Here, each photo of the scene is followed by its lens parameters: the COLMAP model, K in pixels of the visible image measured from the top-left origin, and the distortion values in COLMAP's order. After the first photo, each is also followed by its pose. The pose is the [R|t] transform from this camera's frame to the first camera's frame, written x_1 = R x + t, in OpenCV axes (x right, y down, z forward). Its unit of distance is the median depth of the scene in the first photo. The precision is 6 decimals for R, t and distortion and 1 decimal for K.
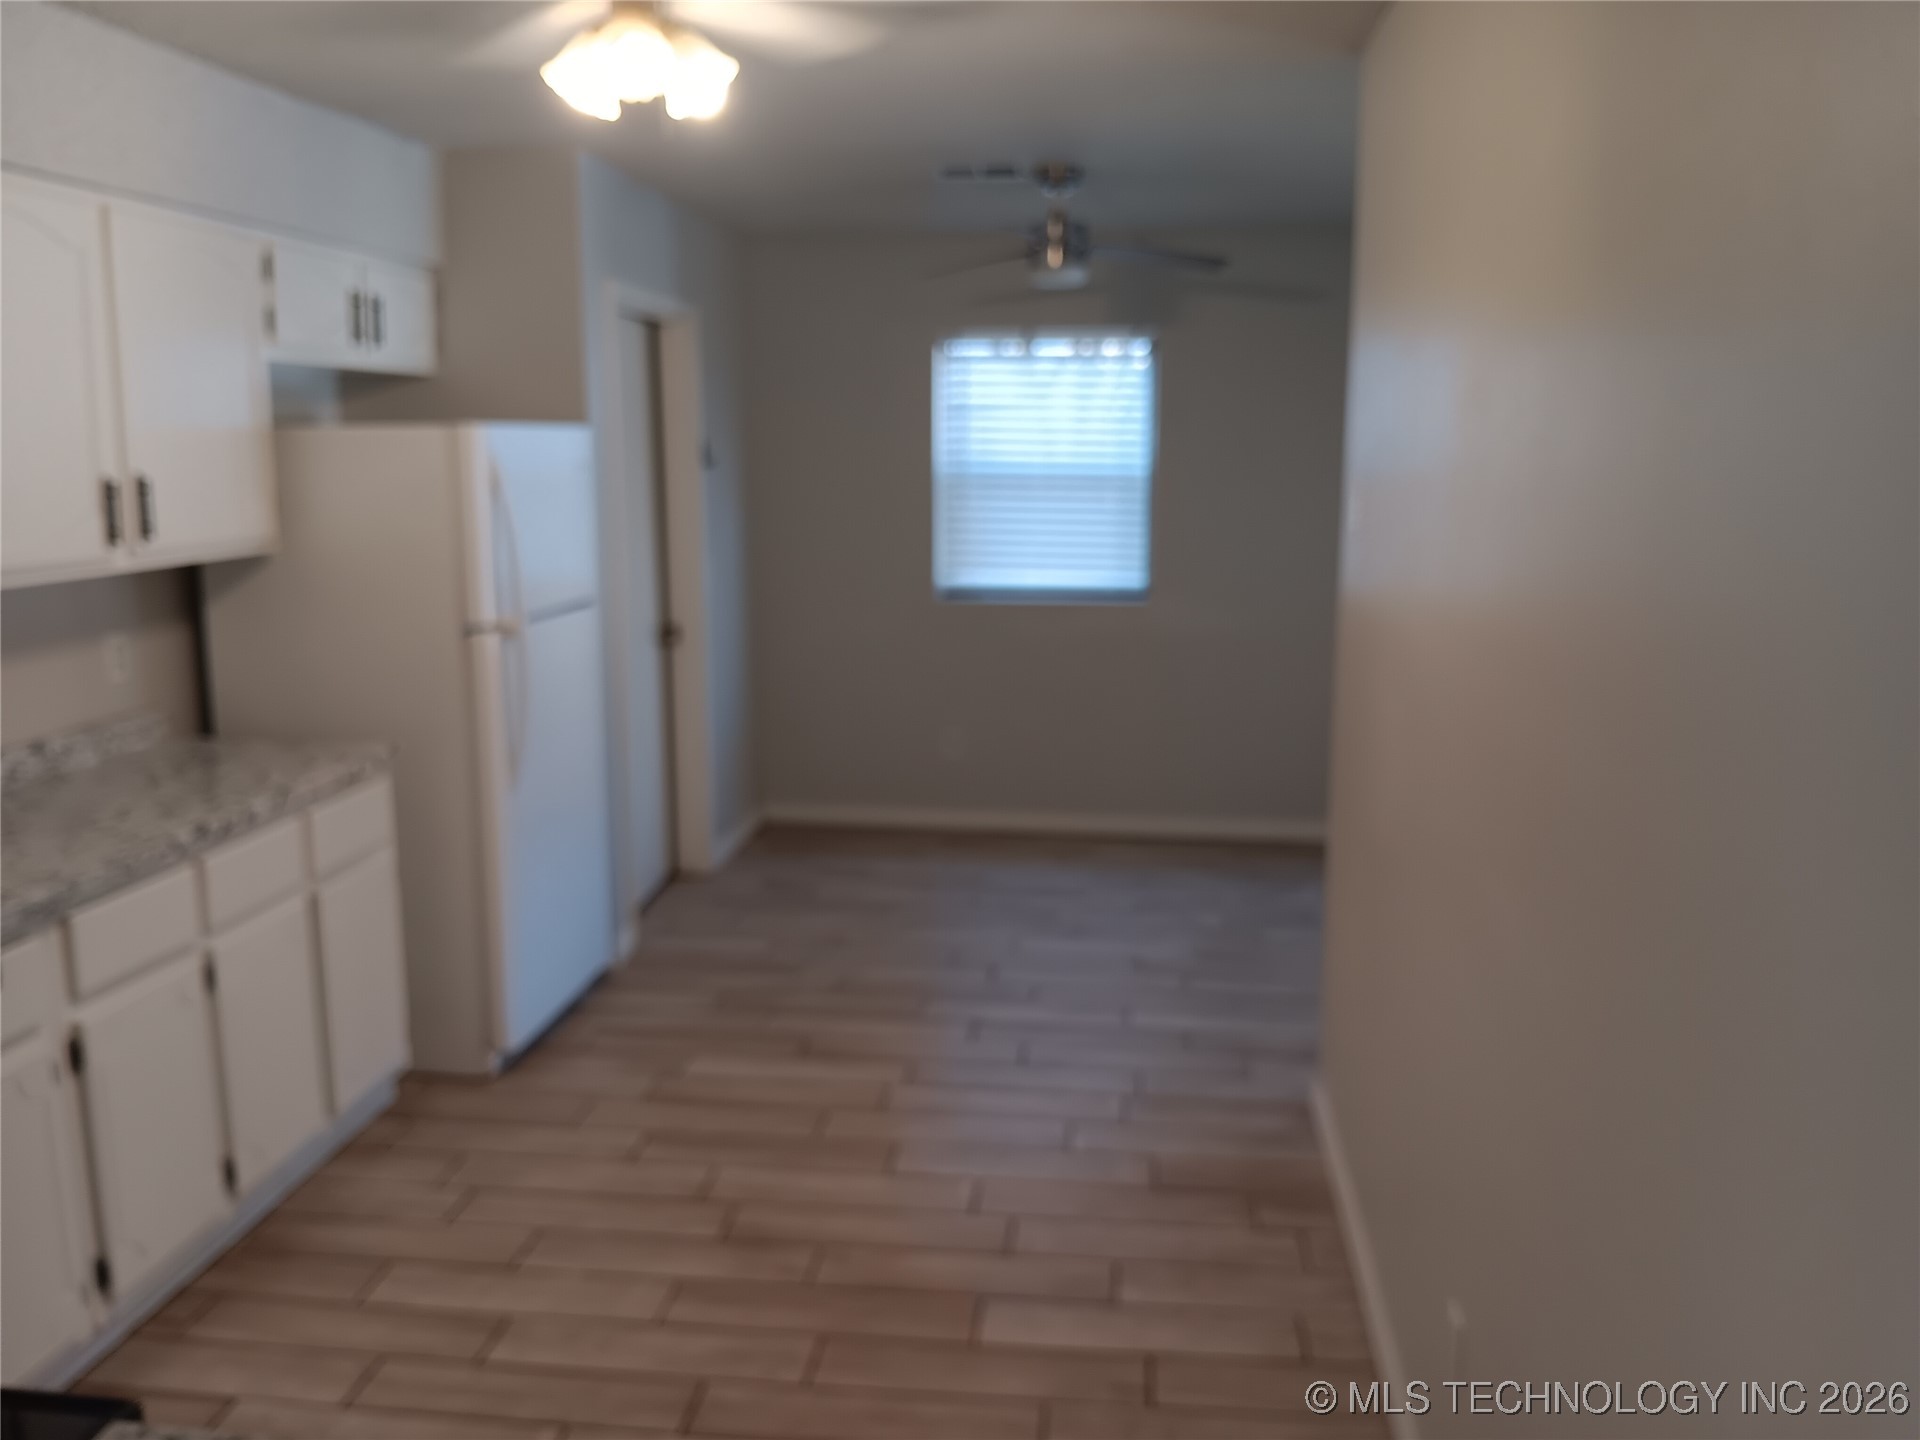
lens RADIAL K [[1489.8, 0, 961.4], [0, 1489.8, 715.4], [0, 0, 1]] dist [-0.005644, -0.043212]
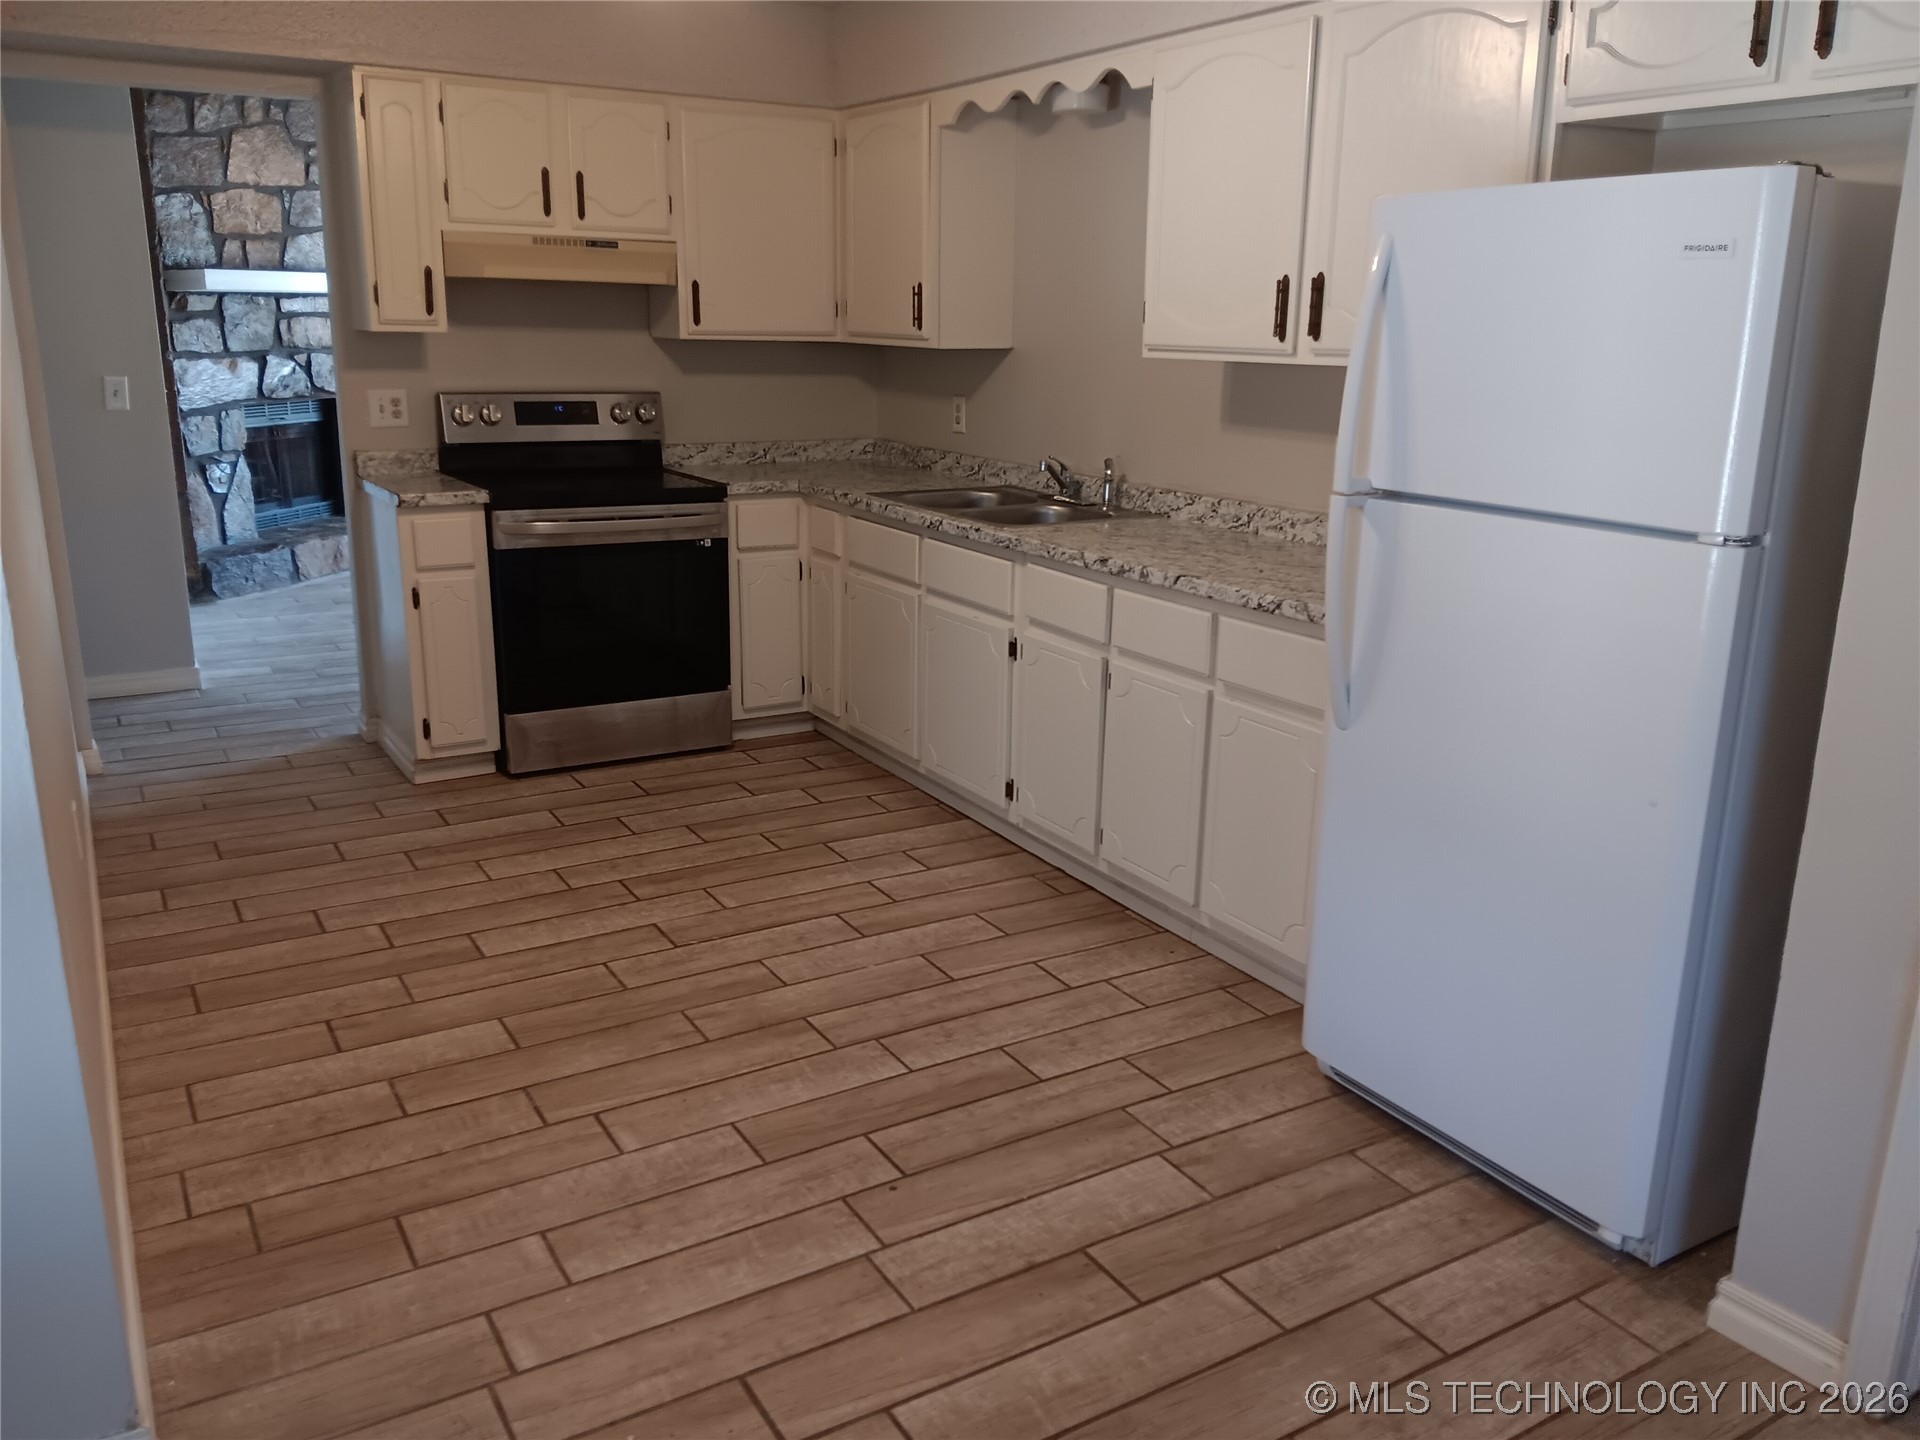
lens RADIAL K [[1489.8, 0, 960.8], [0, 1489.8, 724.3], [0, 0, 1]] dist [-0.005644, -0.043212]
pose [[-0.793431, 0.143172, -0.591581, 0.344525], [-0.131897, 0.908402, 0.396749, -0.267760], [0.594197, 0.392821, -0.701870, 1.765118]]
